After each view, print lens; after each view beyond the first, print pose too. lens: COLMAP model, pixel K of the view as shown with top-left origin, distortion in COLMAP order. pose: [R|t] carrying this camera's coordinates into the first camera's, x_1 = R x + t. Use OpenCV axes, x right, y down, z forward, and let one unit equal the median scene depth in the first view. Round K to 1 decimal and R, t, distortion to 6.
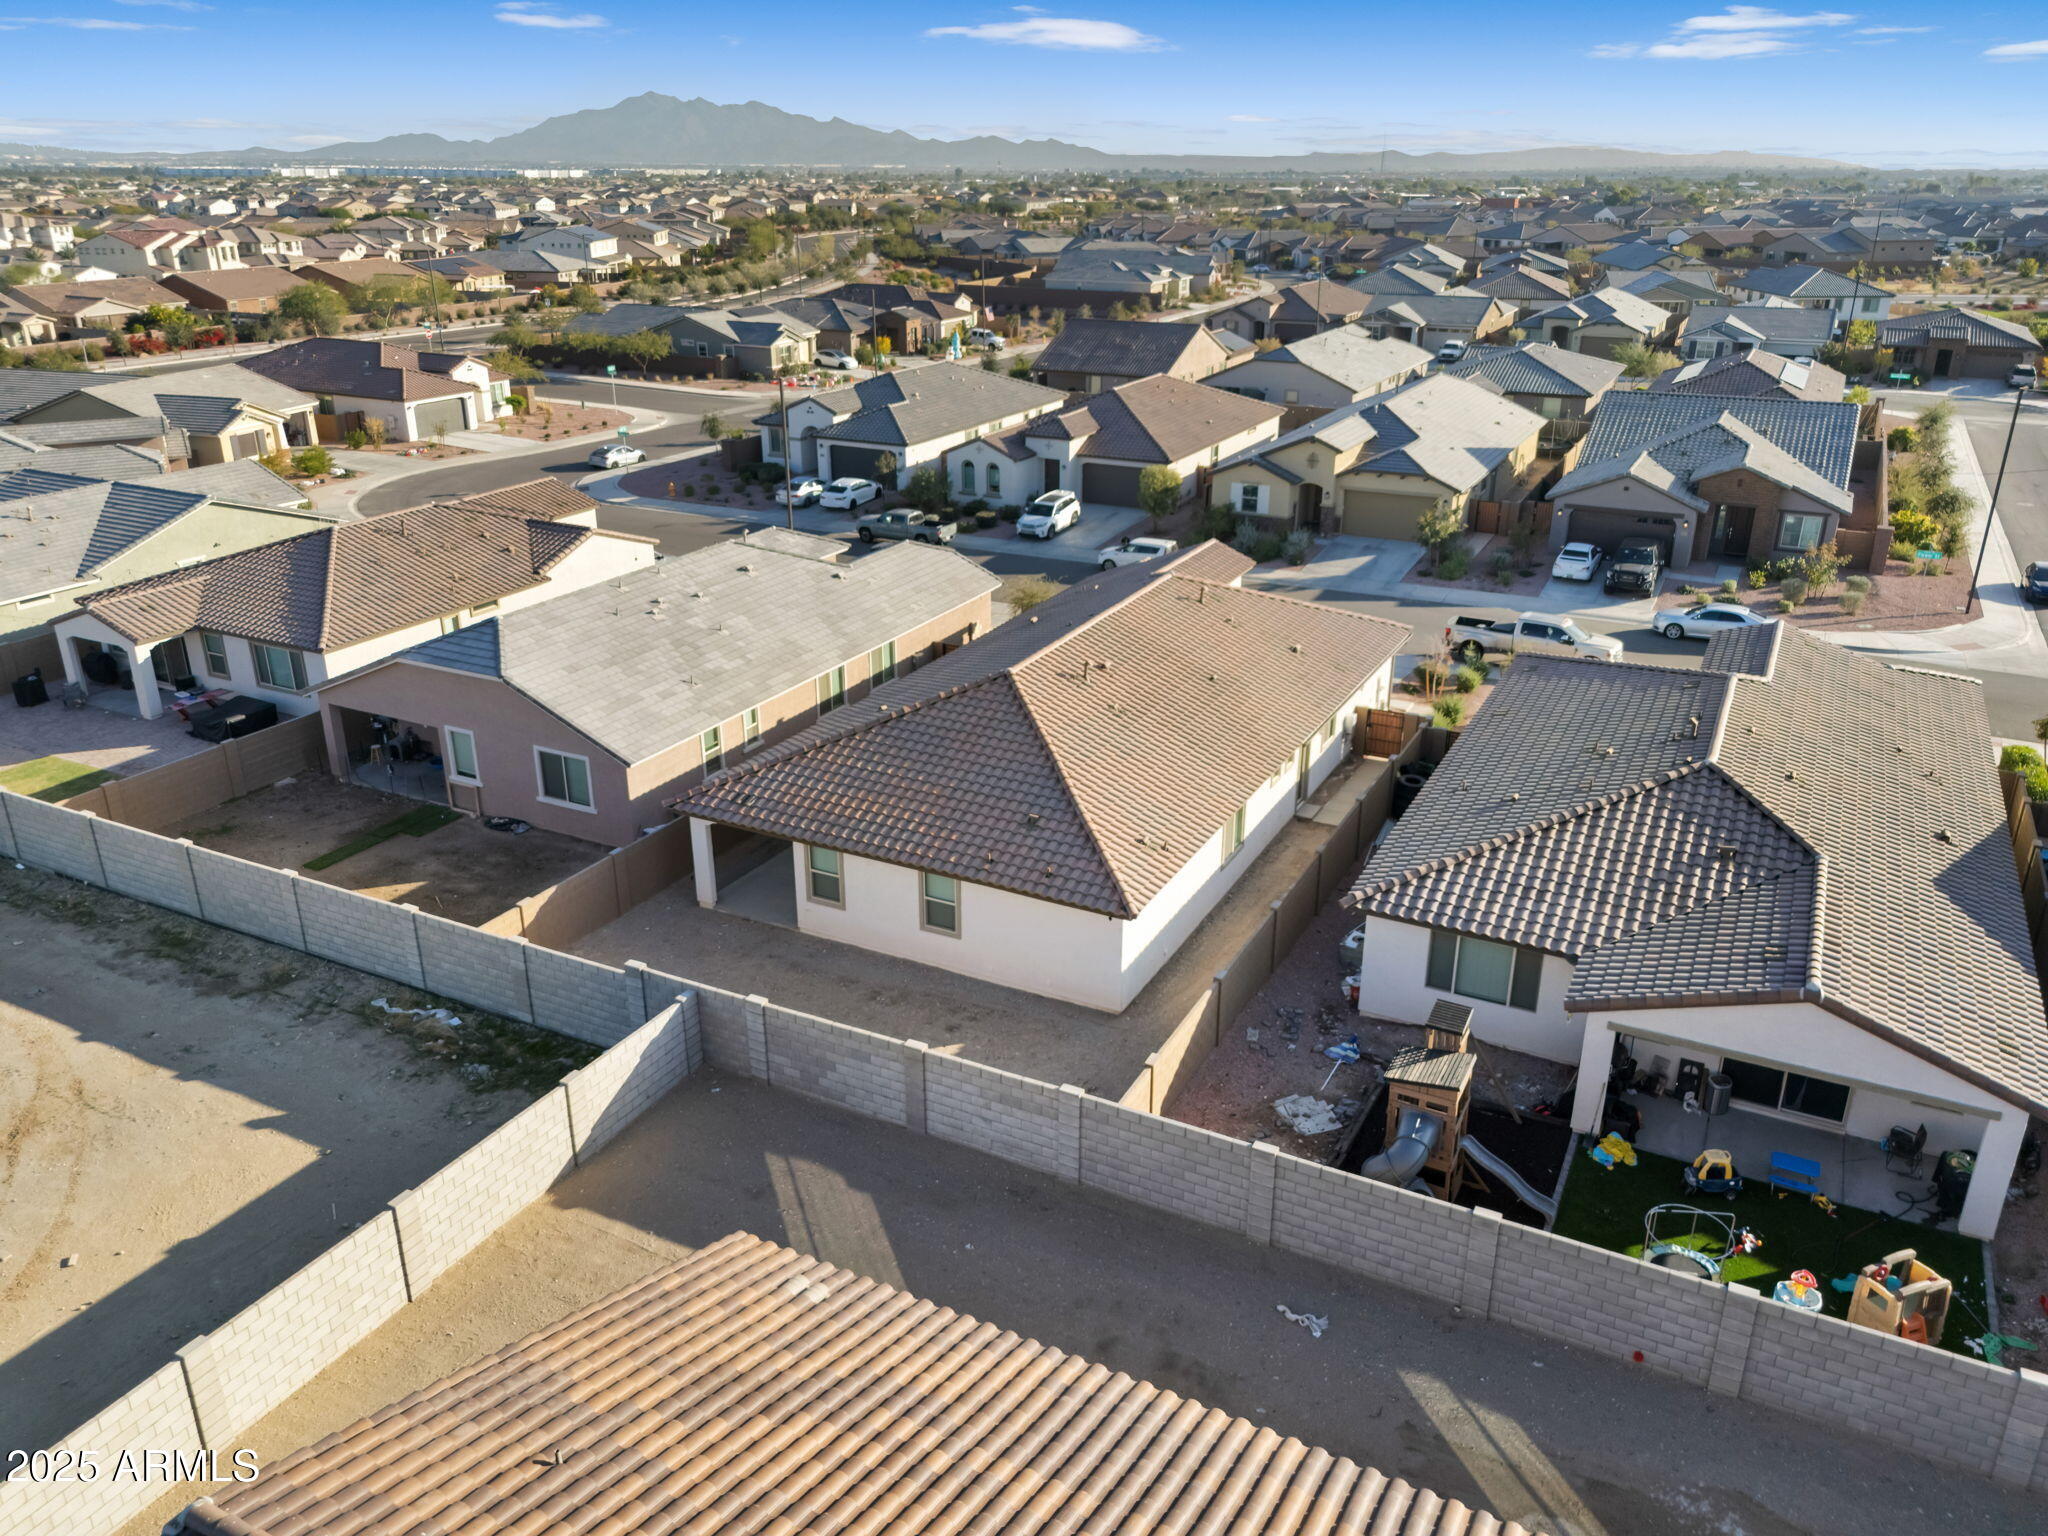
lens RADIAL K [[1521.4, 0, 1024.0], [0, 1521.4, 768.0], [0, 0, 1]] dist [0.068489, -0.073092]
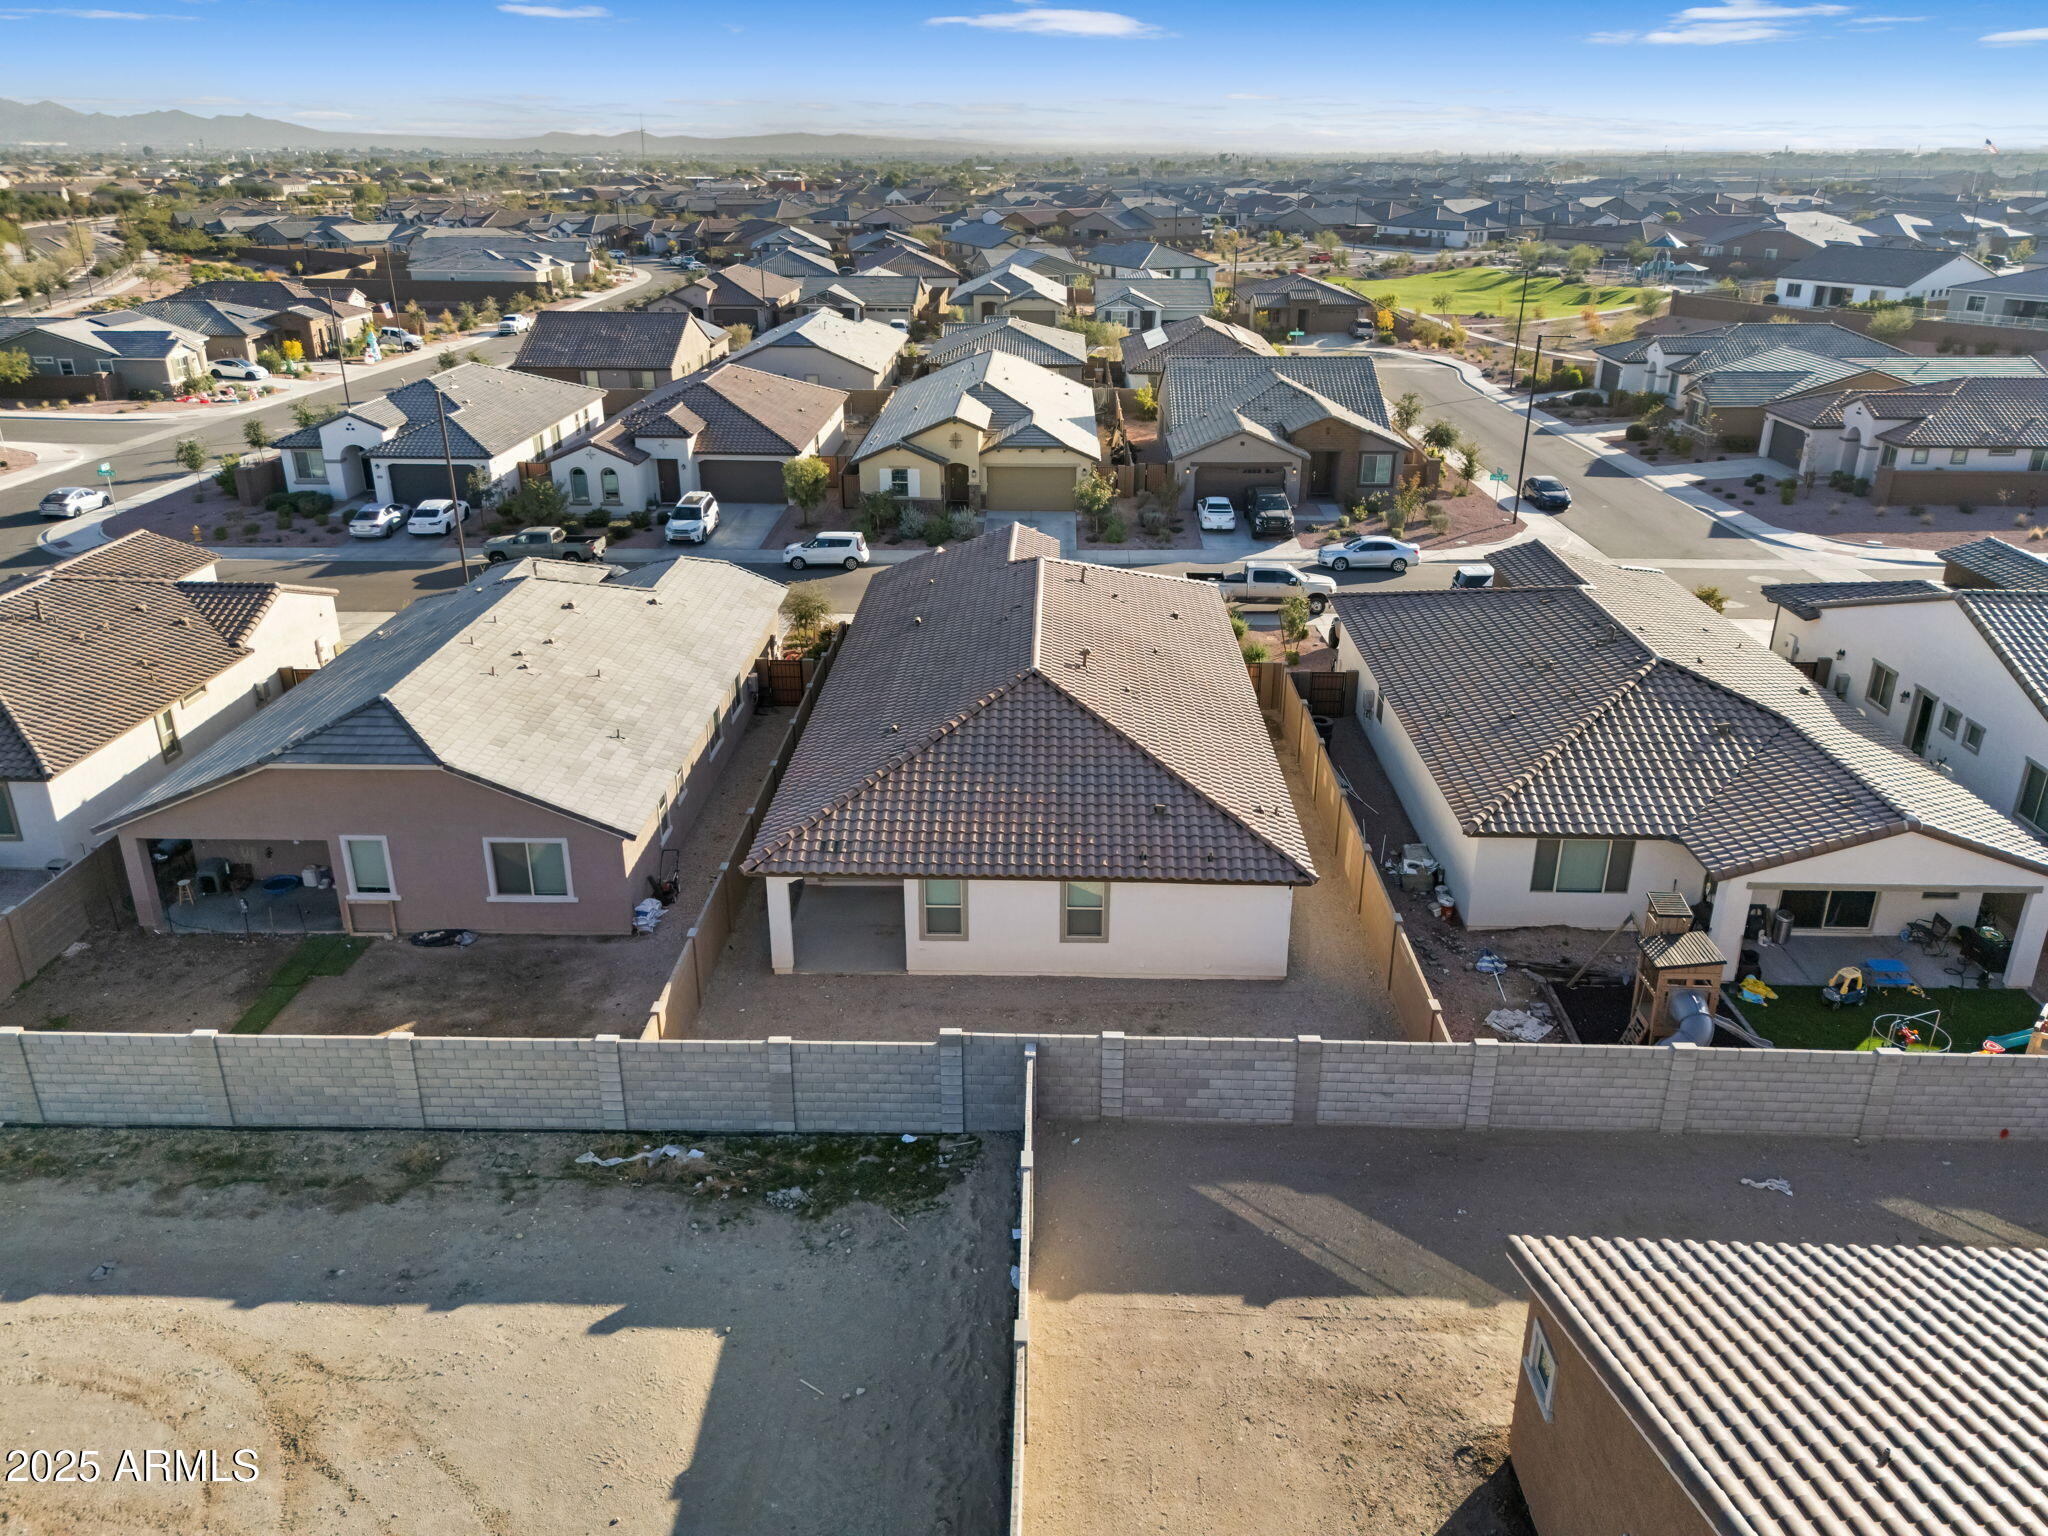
lens RADIAL K [[1521.4, 0, 1024.0], [0, 1521.4, 768.0], [0, 0, 1]] dist [0.068489, -0.073092]
pose [[0.897796, -0.165871, 0.407982, -0.243895], [0.161906, 0.985802, 0.044506, -0.026190], [-0.409572, 0.026097, 0.911904, 0.065827]]
